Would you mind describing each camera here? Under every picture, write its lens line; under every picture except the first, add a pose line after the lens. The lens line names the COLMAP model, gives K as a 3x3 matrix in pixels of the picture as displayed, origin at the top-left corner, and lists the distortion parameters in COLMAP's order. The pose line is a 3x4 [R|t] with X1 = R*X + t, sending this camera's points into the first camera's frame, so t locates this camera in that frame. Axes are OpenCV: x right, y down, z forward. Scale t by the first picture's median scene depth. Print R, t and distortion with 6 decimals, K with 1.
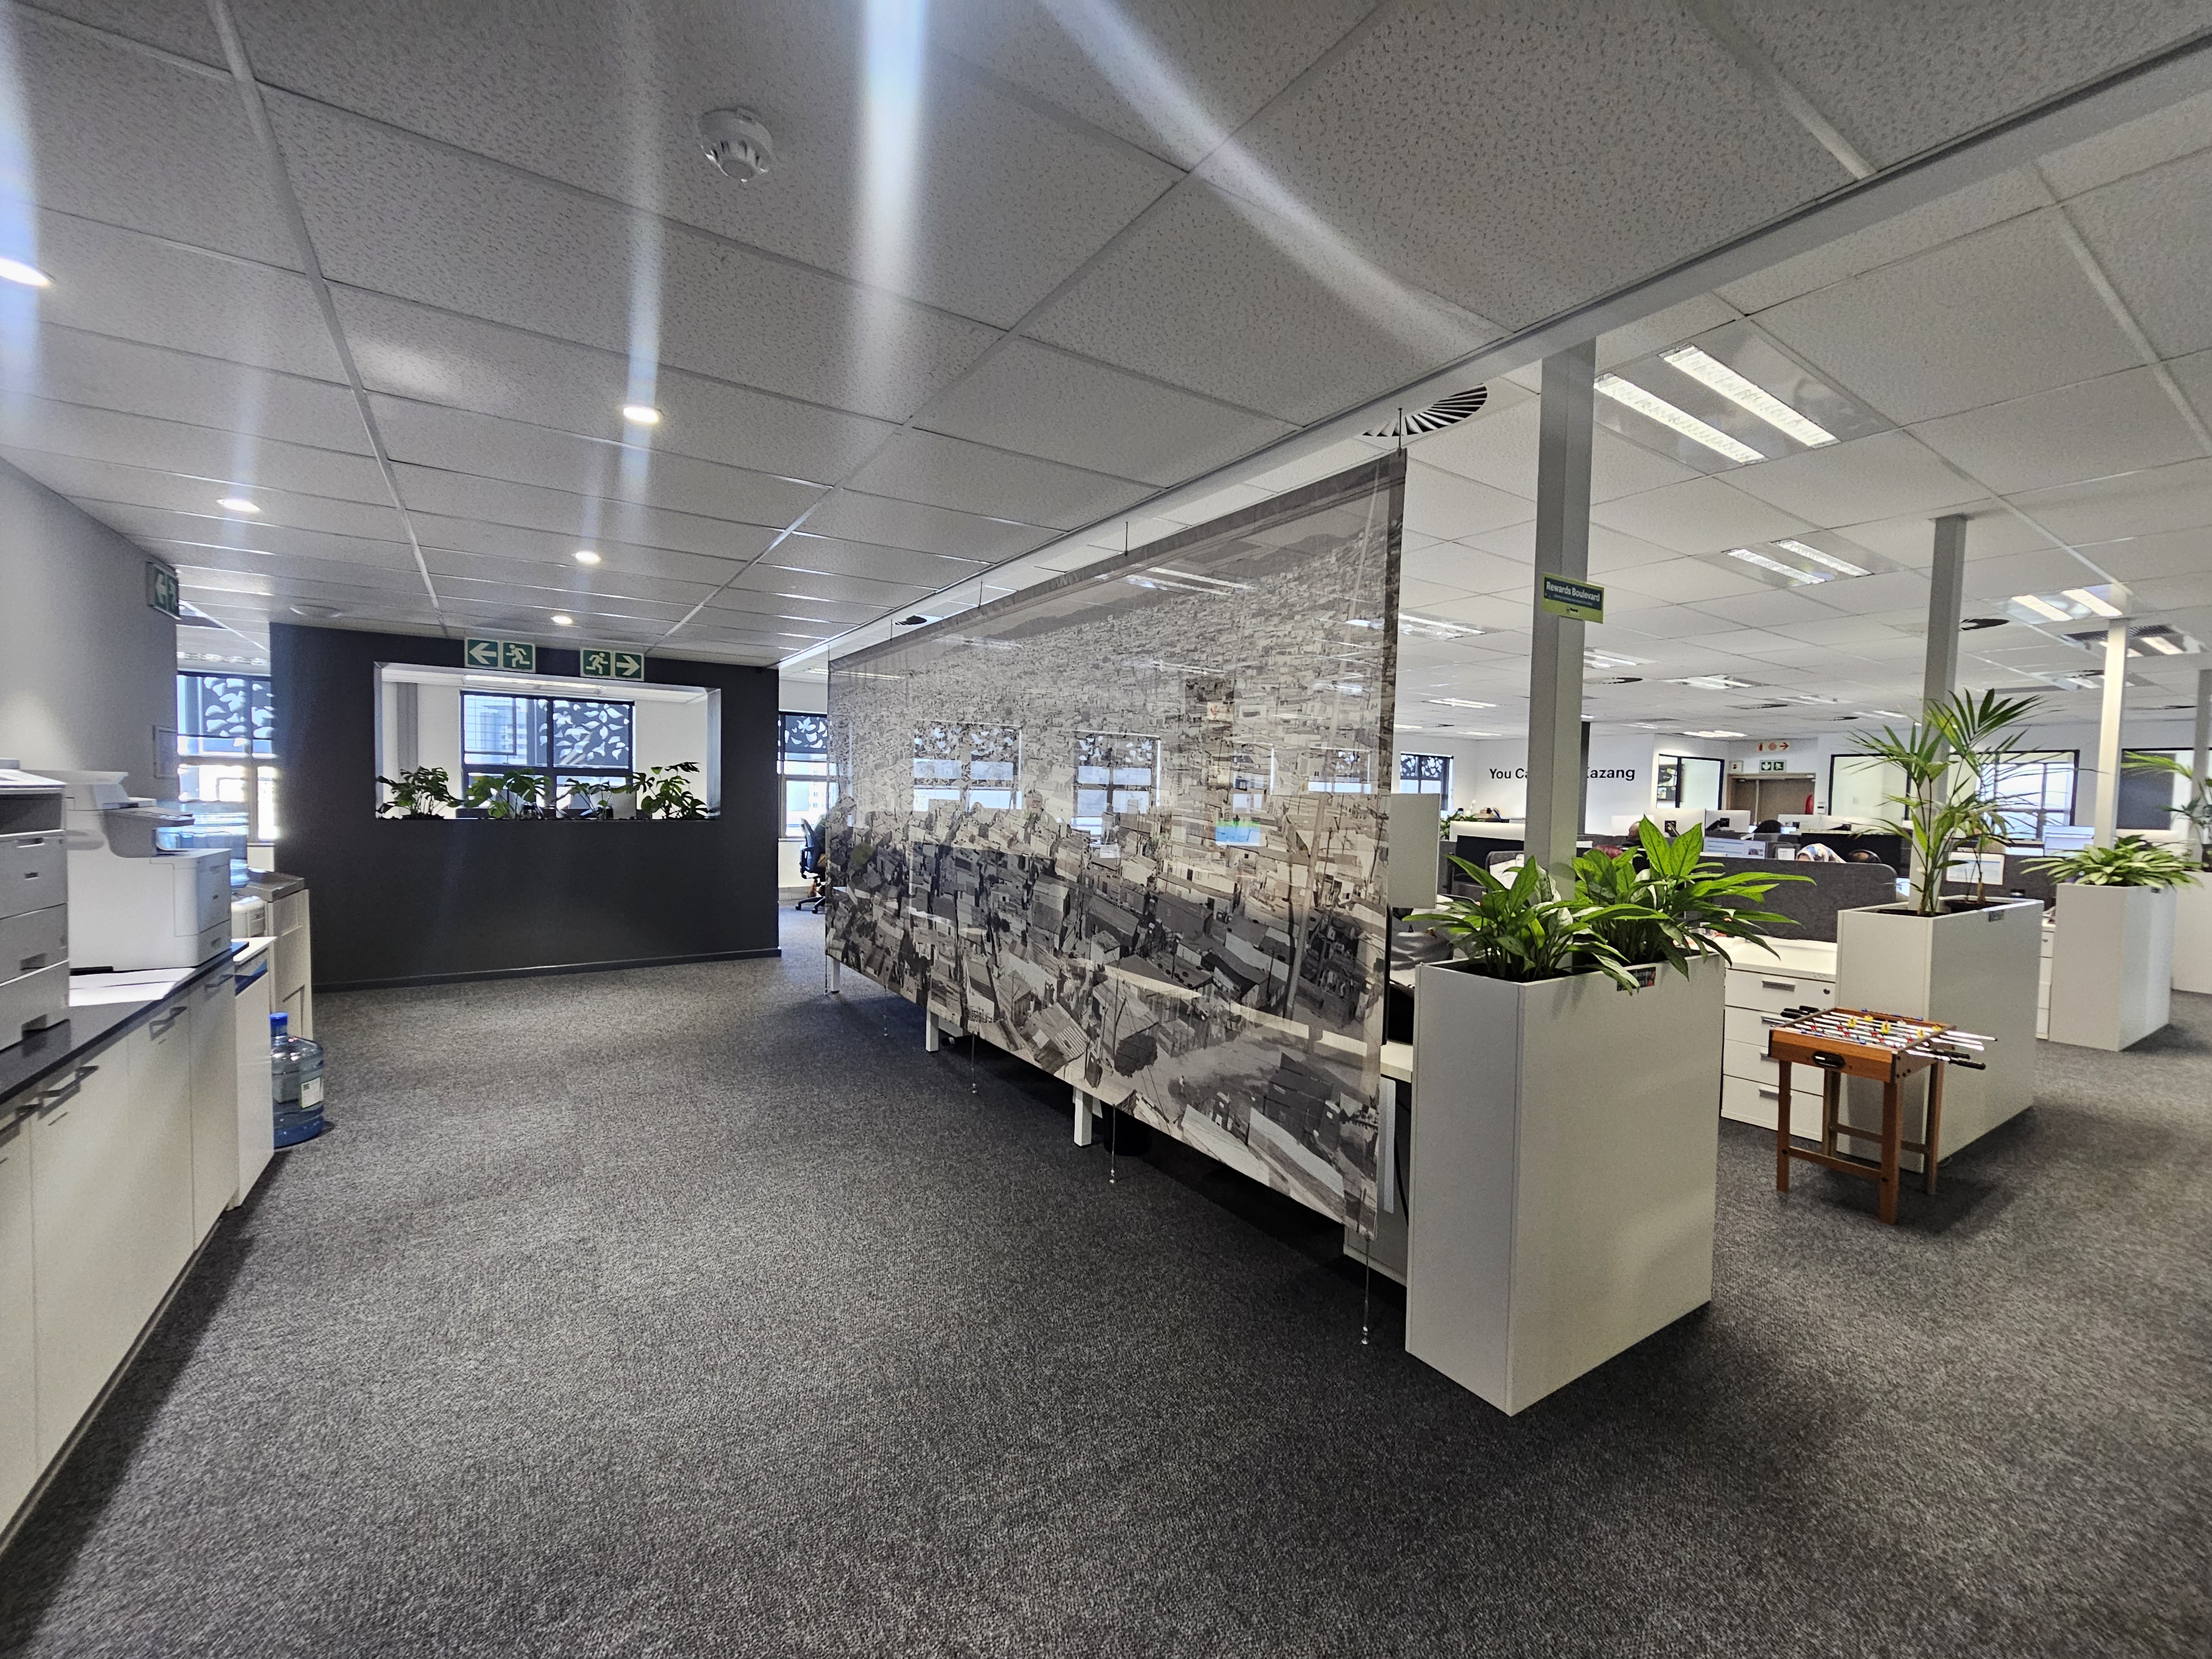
lens RADIAL K [[910.9, 0, 1121.5], [0, 910.9, 840.7], [0, 0, 1]] dist [-0.001283, -0.000215]
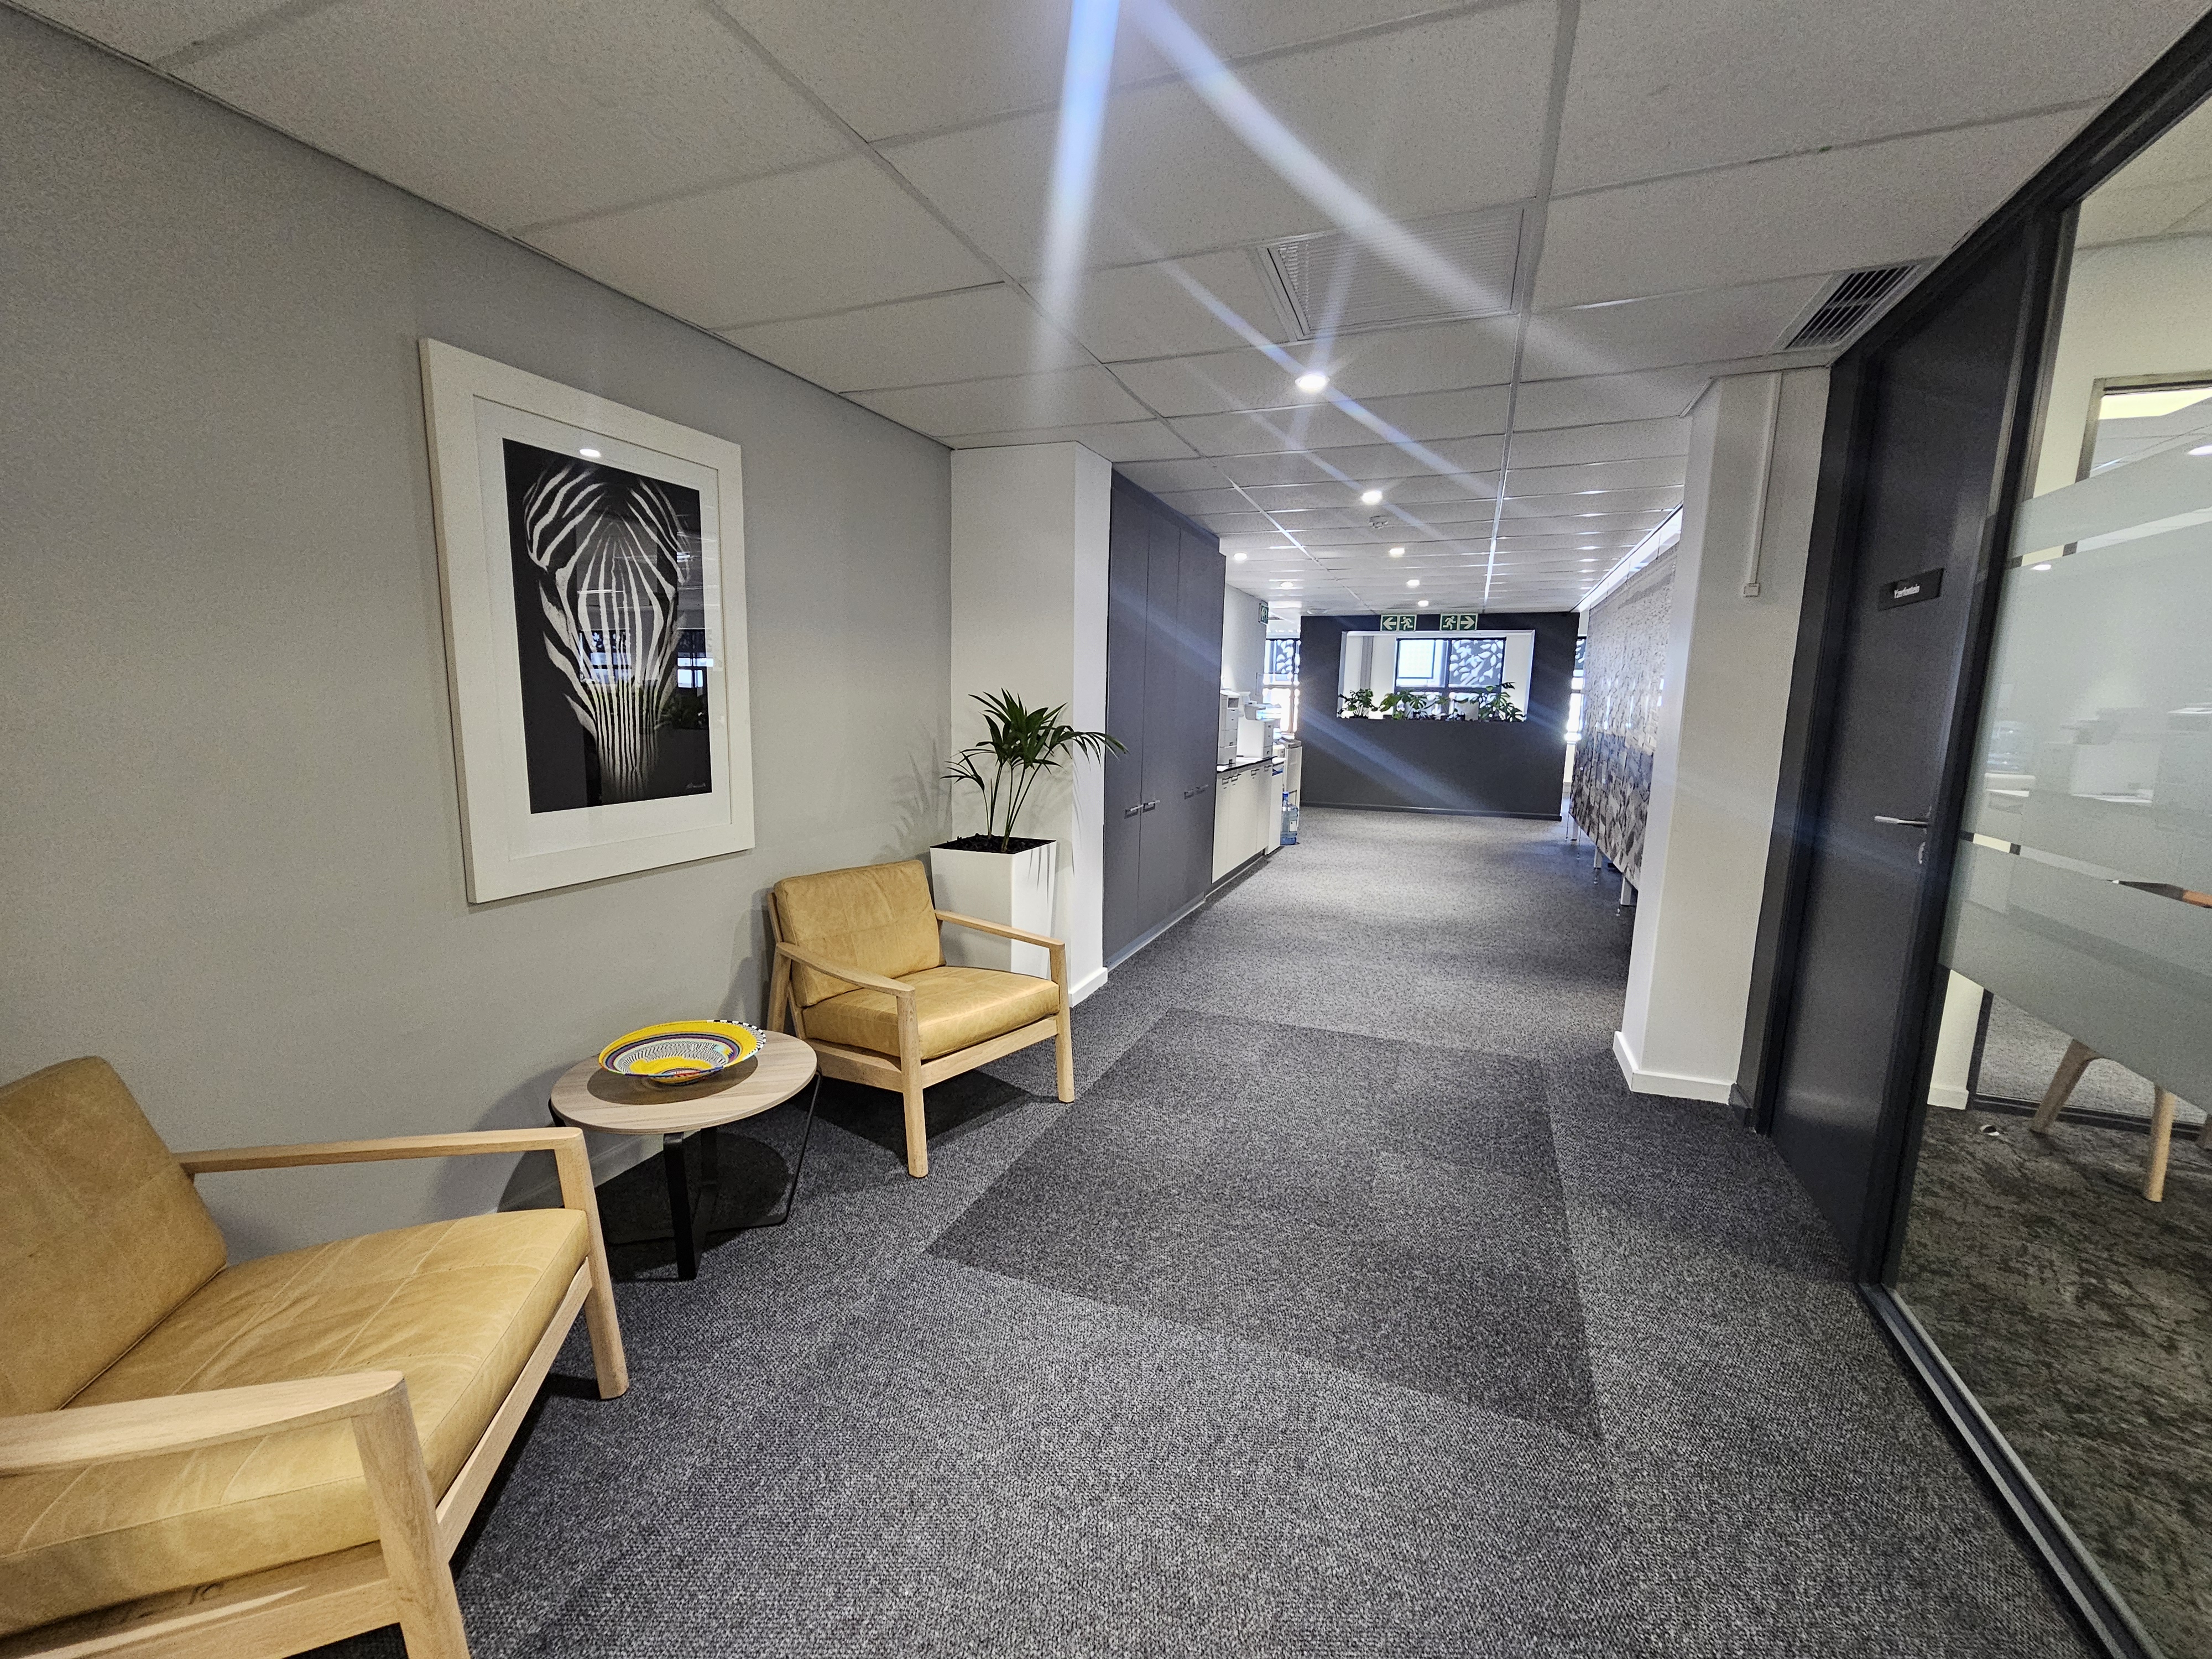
lens RADIAL K [[910.9, 0, 1106.1], [0, 910.9, 841.0], [0, 0, 1]] dist [-0.001283, -0.000215]
pose [[0.564011, 0.120733, -0.816894, 0.442906], [-0.047913, 0.992372, 0.113587, 0.036414], [0.824376, -0.024924, 0.565493, -0.425268]]
